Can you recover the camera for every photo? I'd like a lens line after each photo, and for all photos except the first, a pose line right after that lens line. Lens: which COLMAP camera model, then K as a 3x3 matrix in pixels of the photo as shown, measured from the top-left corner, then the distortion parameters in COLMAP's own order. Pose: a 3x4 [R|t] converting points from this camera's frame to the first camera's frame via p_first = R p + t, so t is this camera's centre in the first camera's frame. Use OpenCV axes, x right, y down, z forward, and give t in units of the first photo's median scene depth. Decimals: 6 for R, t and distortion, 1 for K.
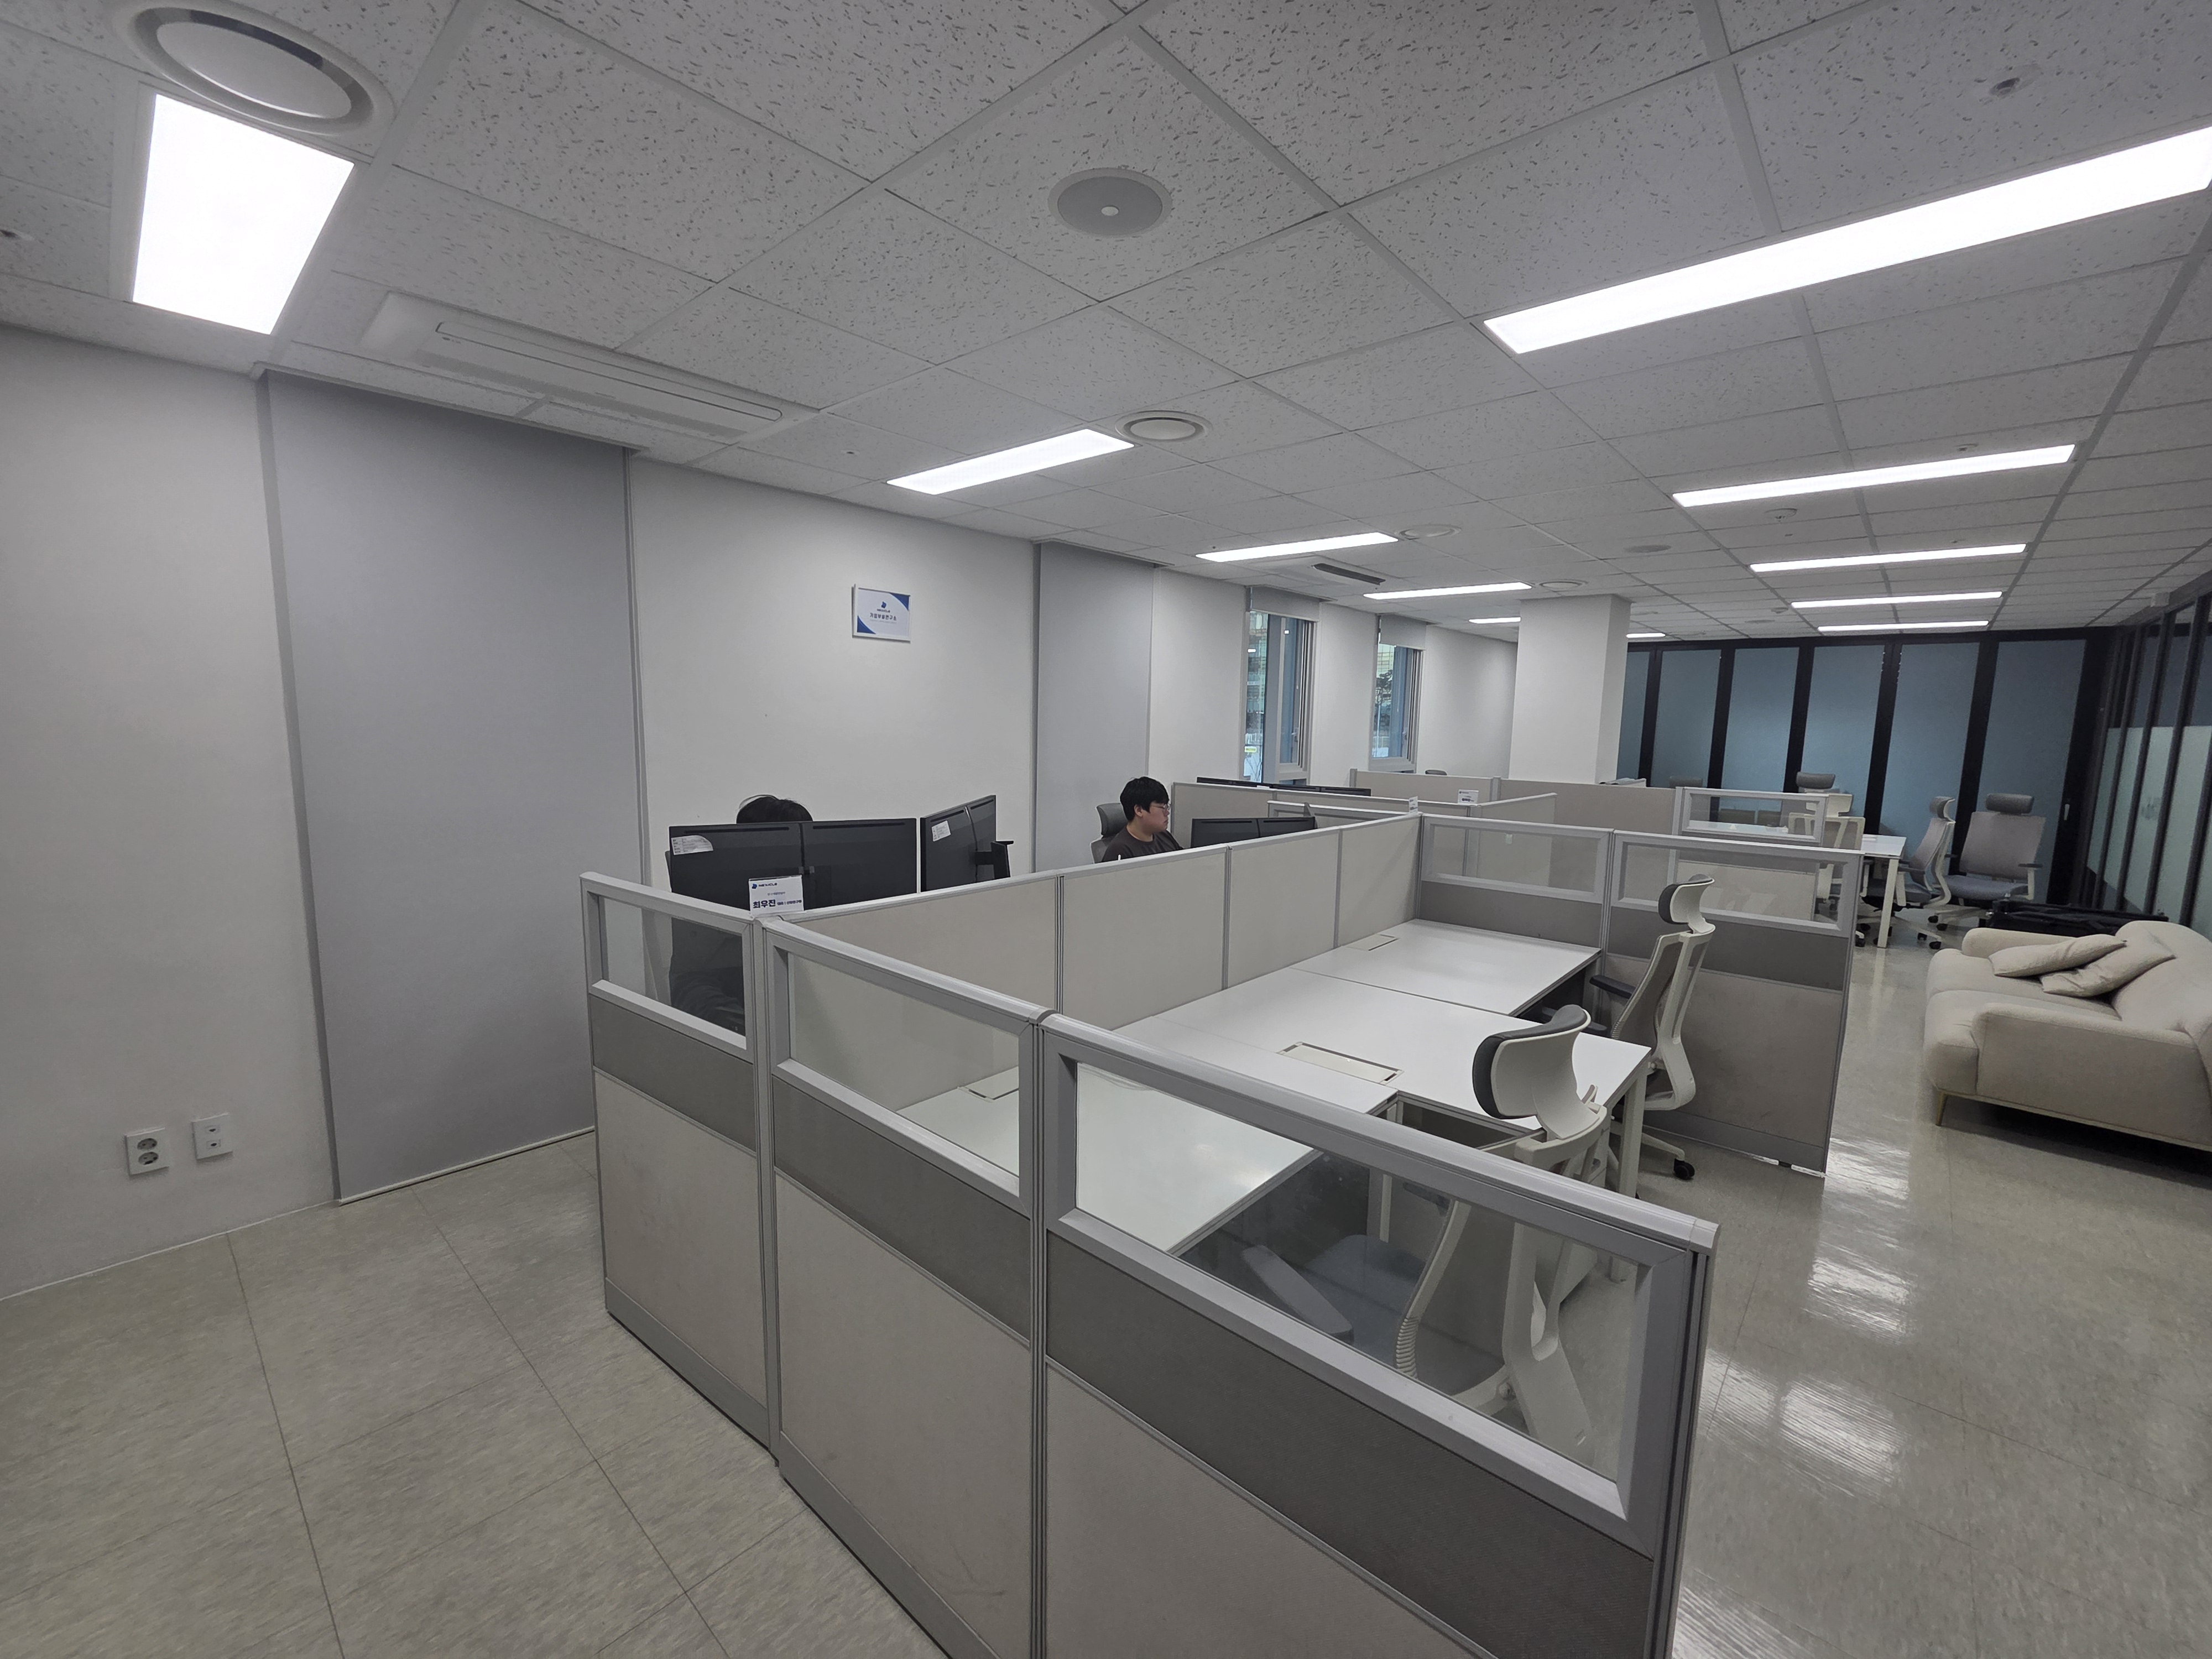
lens RADIAL K [[905.6, 0, 1109.9], [0, 905.6, 830.5], [0, 0, 1]] dist [0.002571, -0.000861]
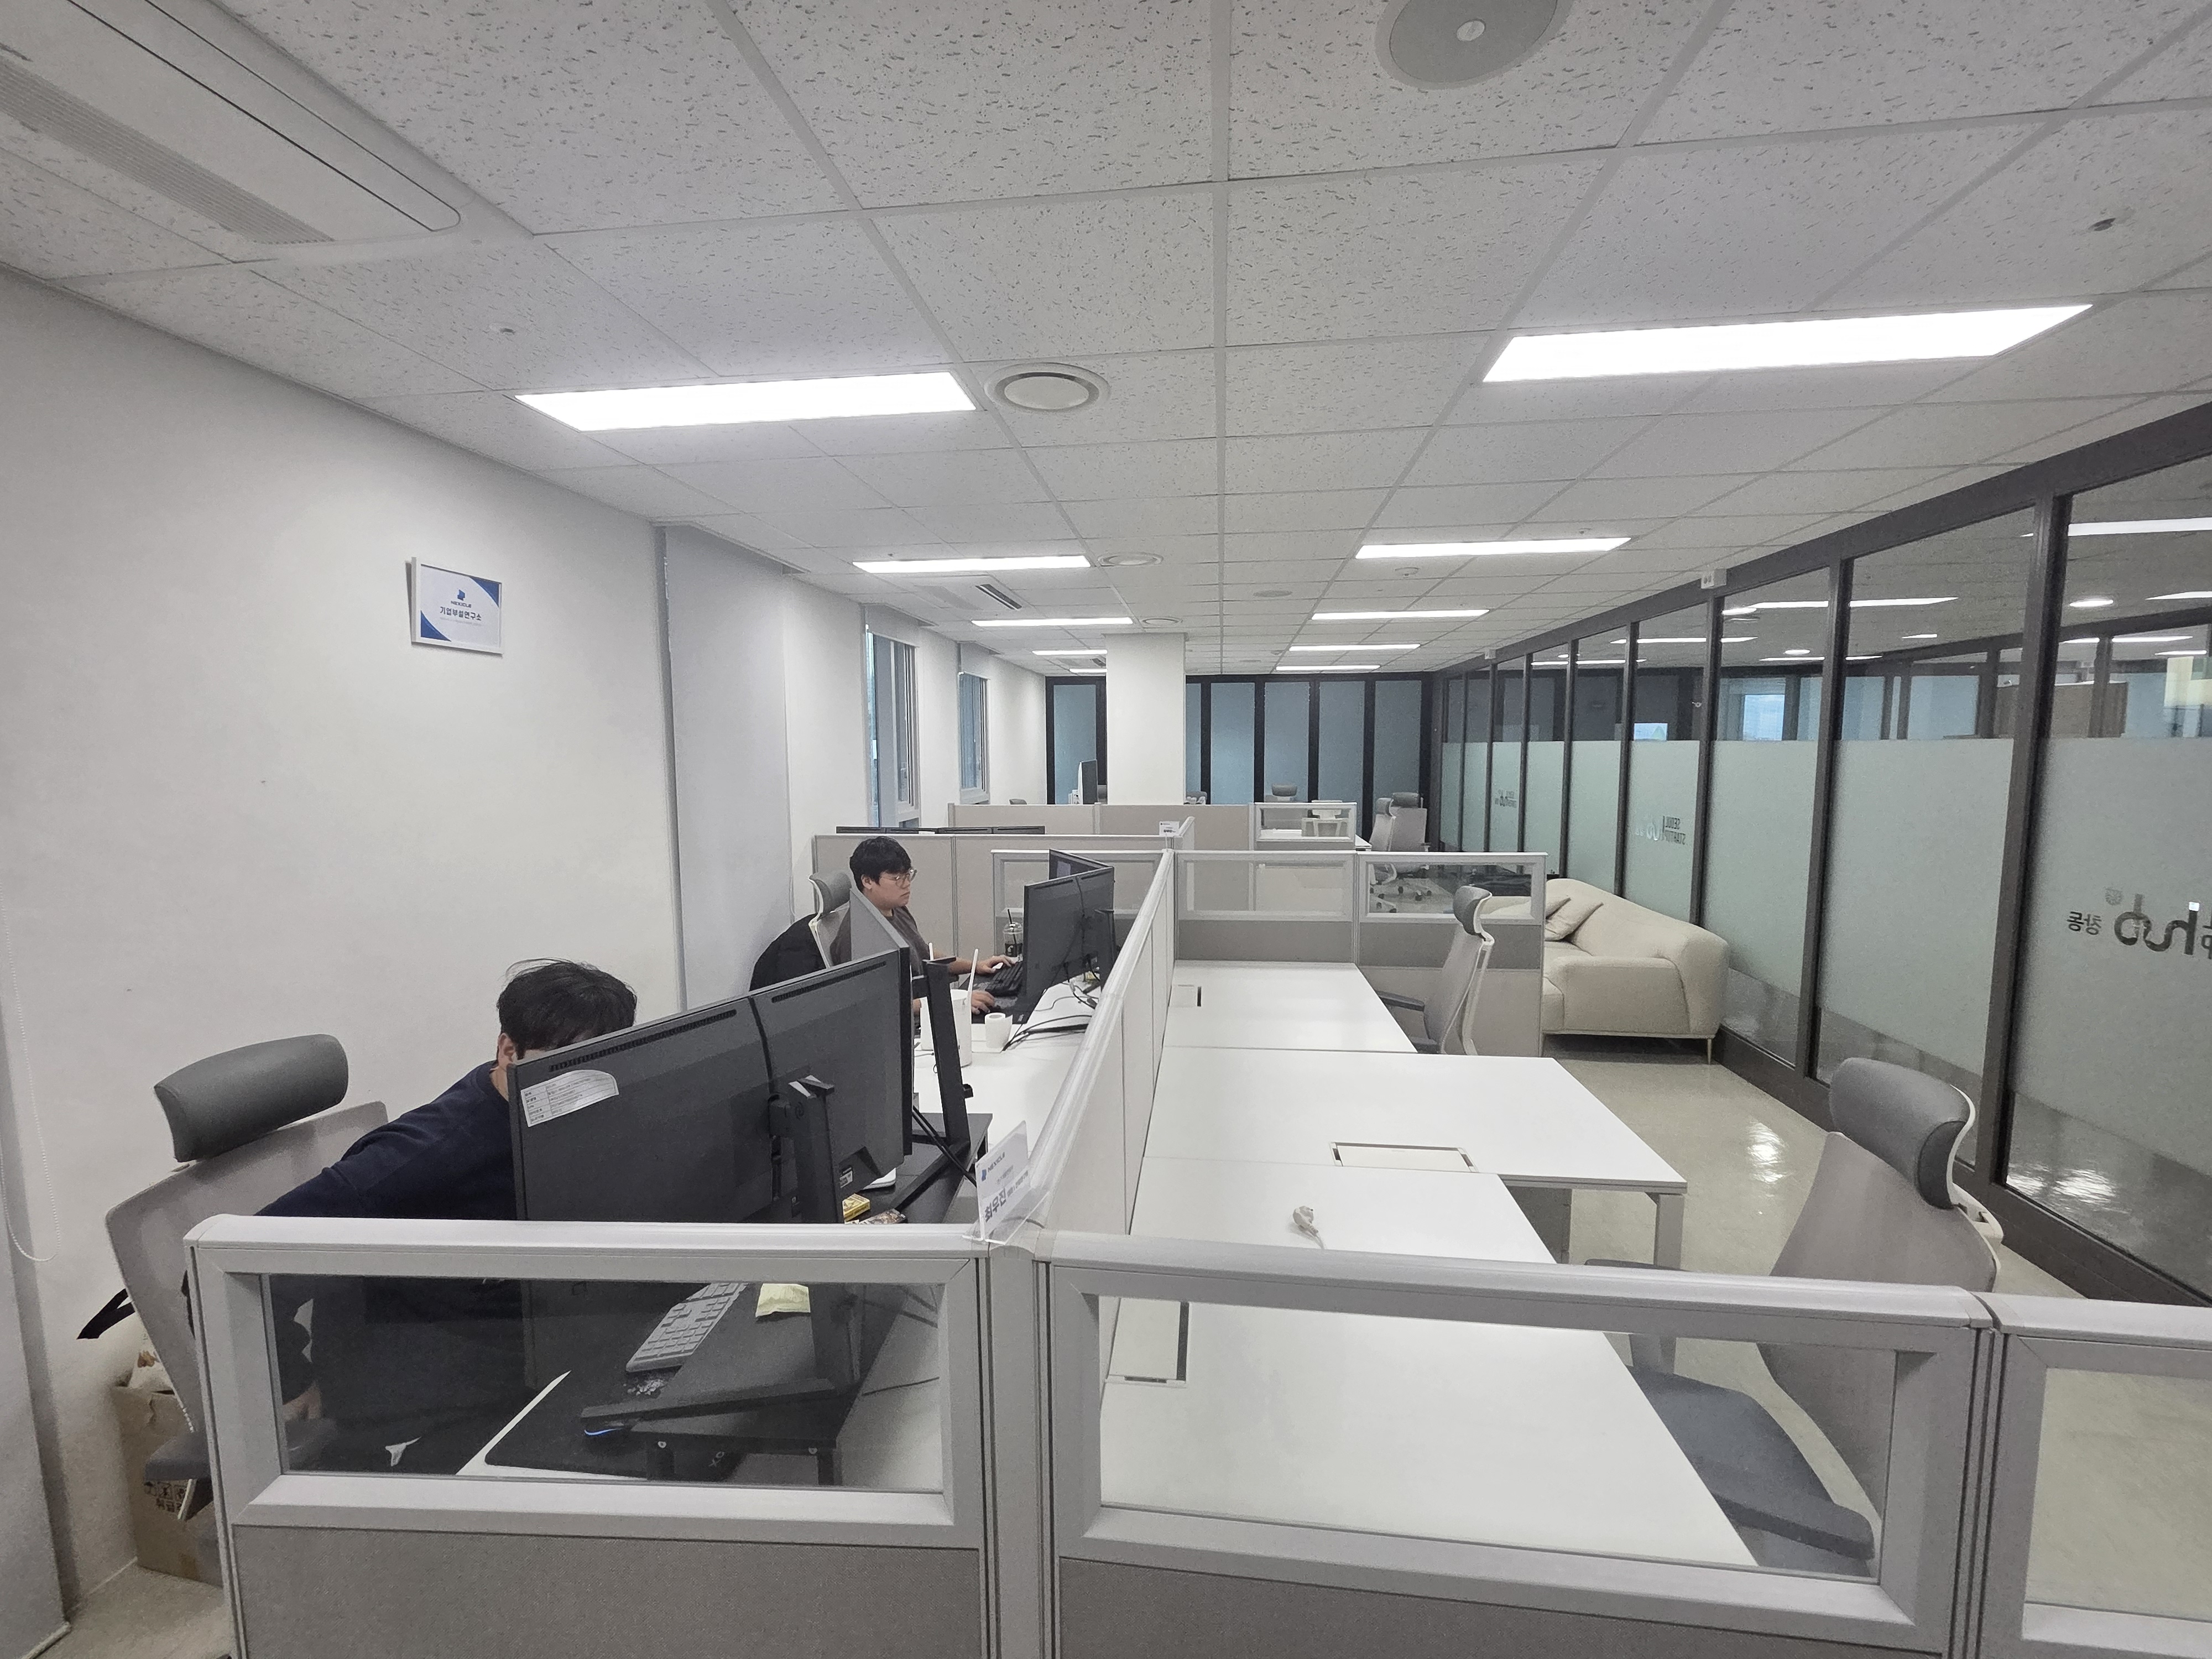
lens RADIAL K [[905.6, 0, 1100.6], [0, 905.6, 832.0], [0, 0, 1]] dist [0.002571, -0.000861]
pose [[0.821825, -0.078549, 0.564300, -0.399574], [0.093485, 0.995618, 0.002439, -0.074196], [-0.562019, 0.050749, 0.825566, 0.387141]]
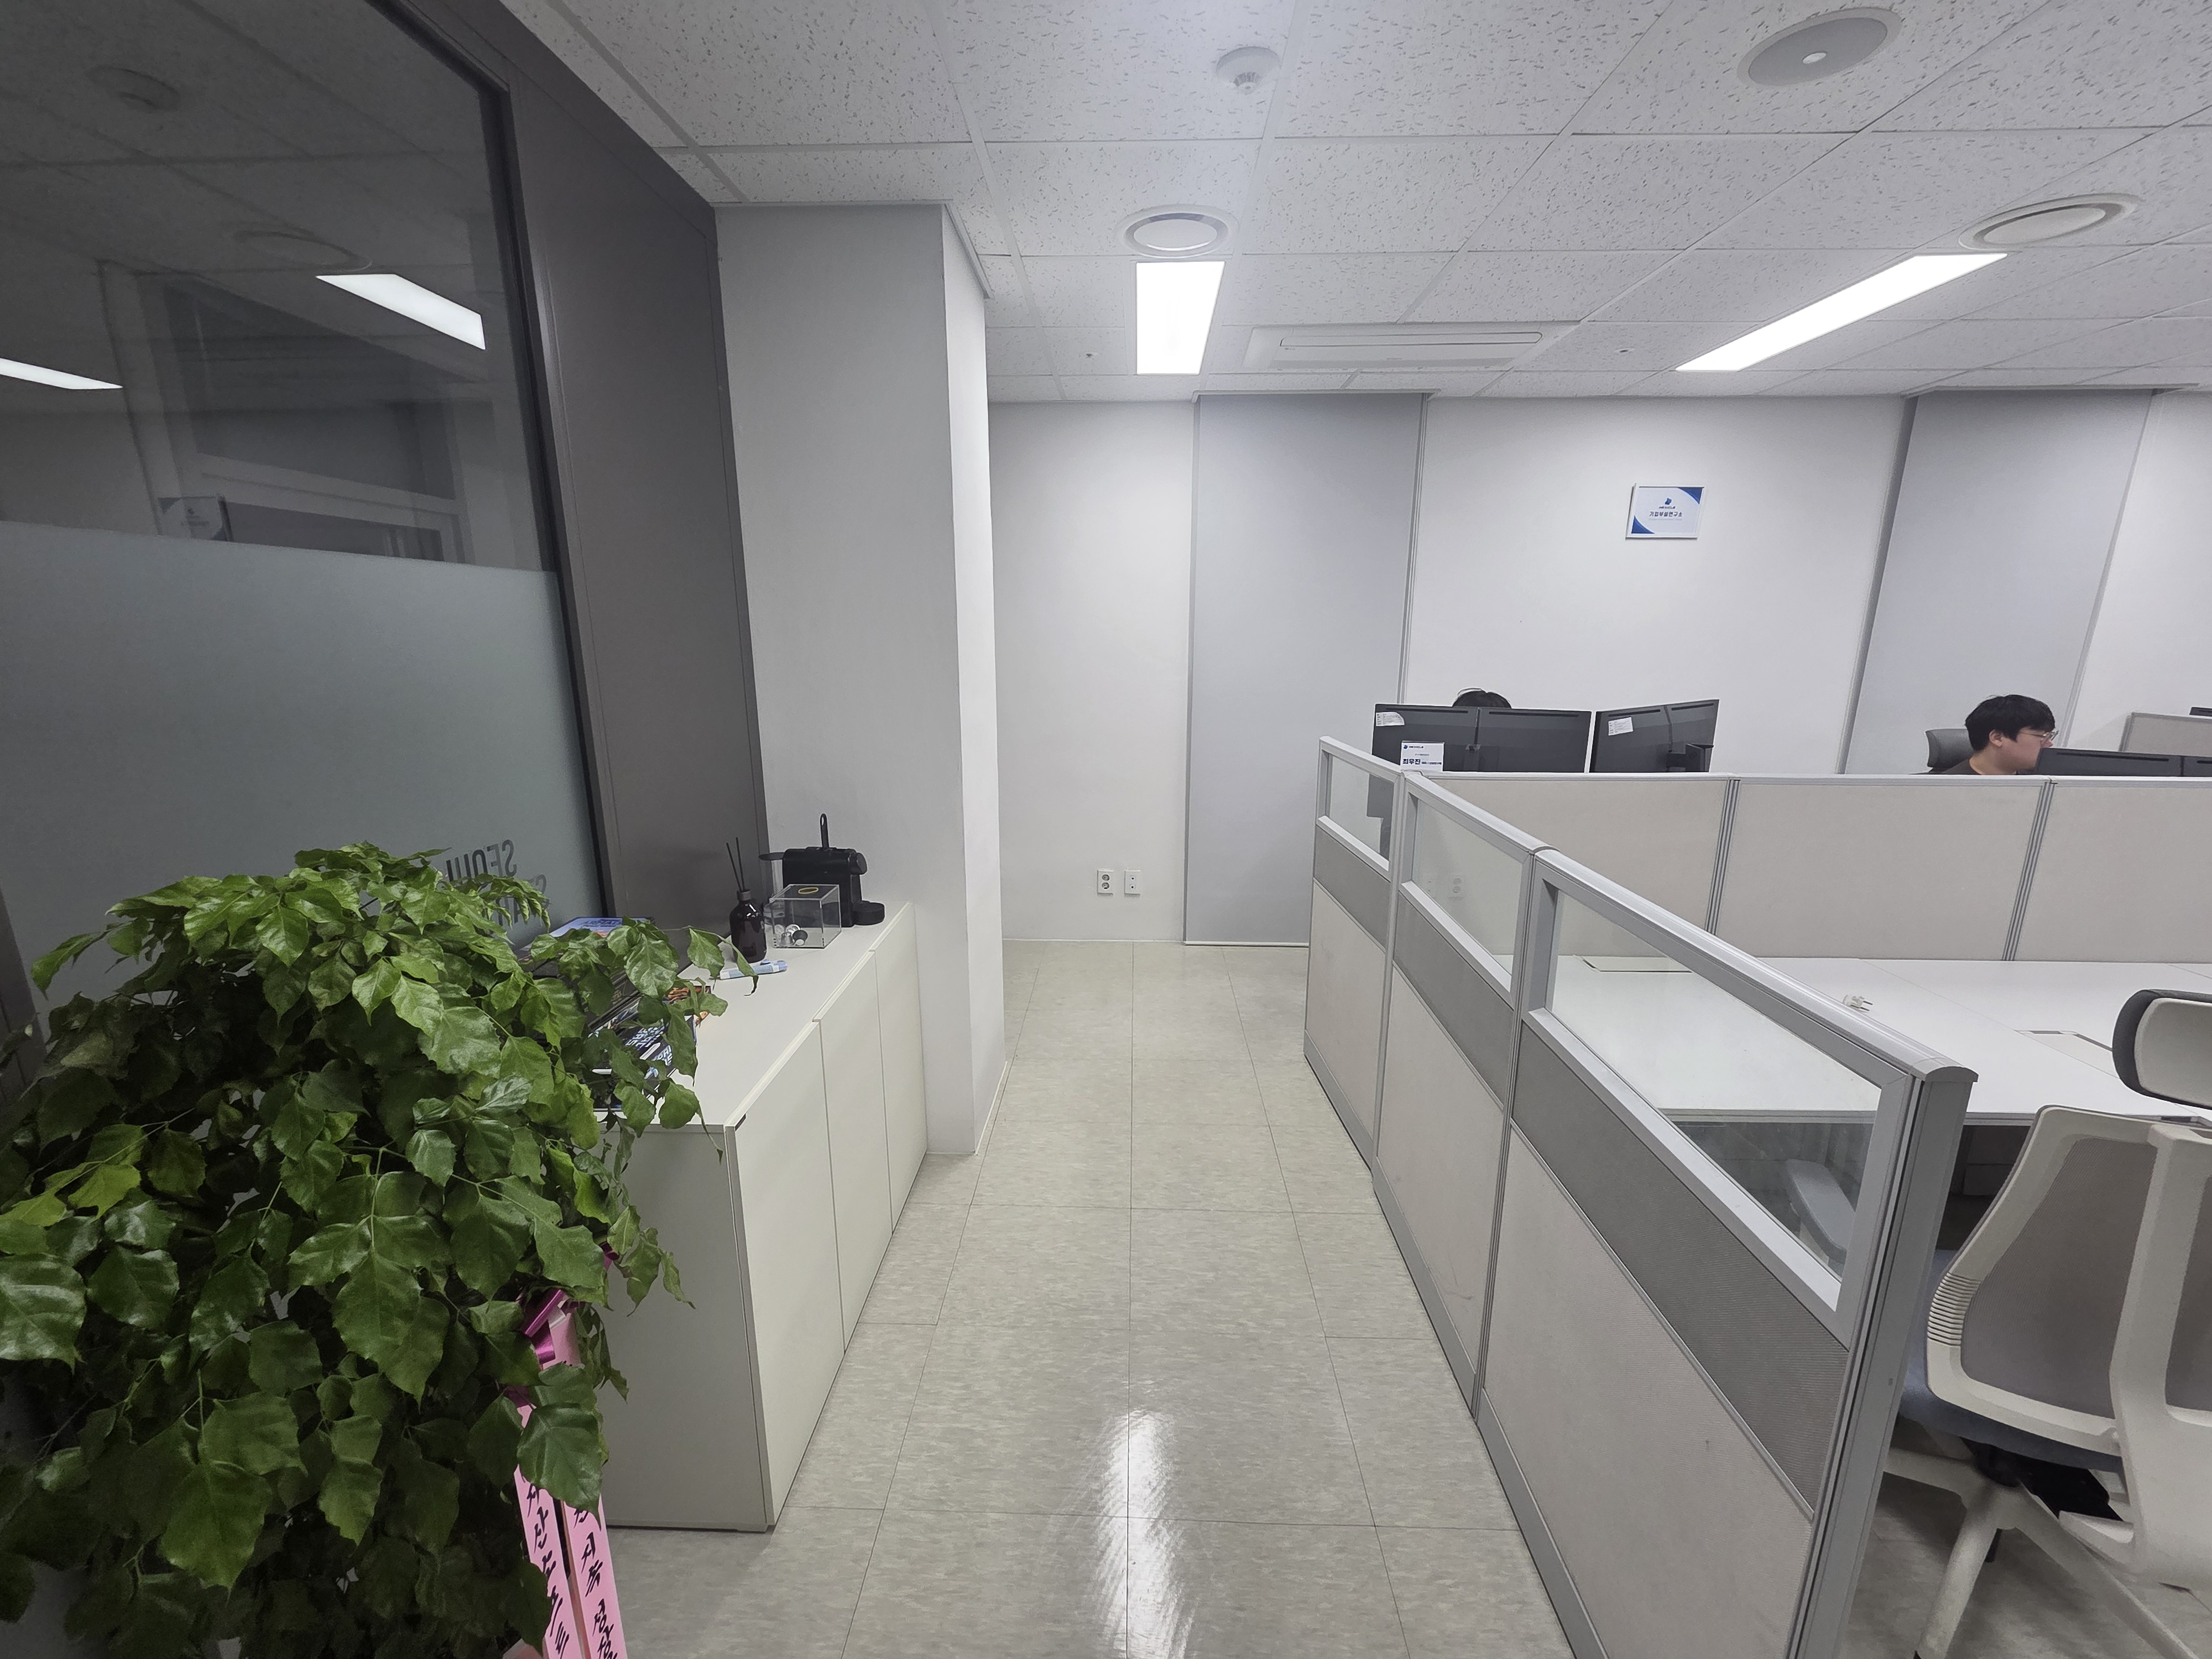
lens RADIAL K [[905.6, 0, 1111.1], [0, 905.6, 825.1], [0, 0, 1]] dist [0.002571, -0.000861]
pose [[0.645272, 0.148533, -0.749374, 0.217387], [-0.085375, 0.988793, 0.122473, 0.032829], [0.759167, -0.015050, 0.650722, -0.111571]]
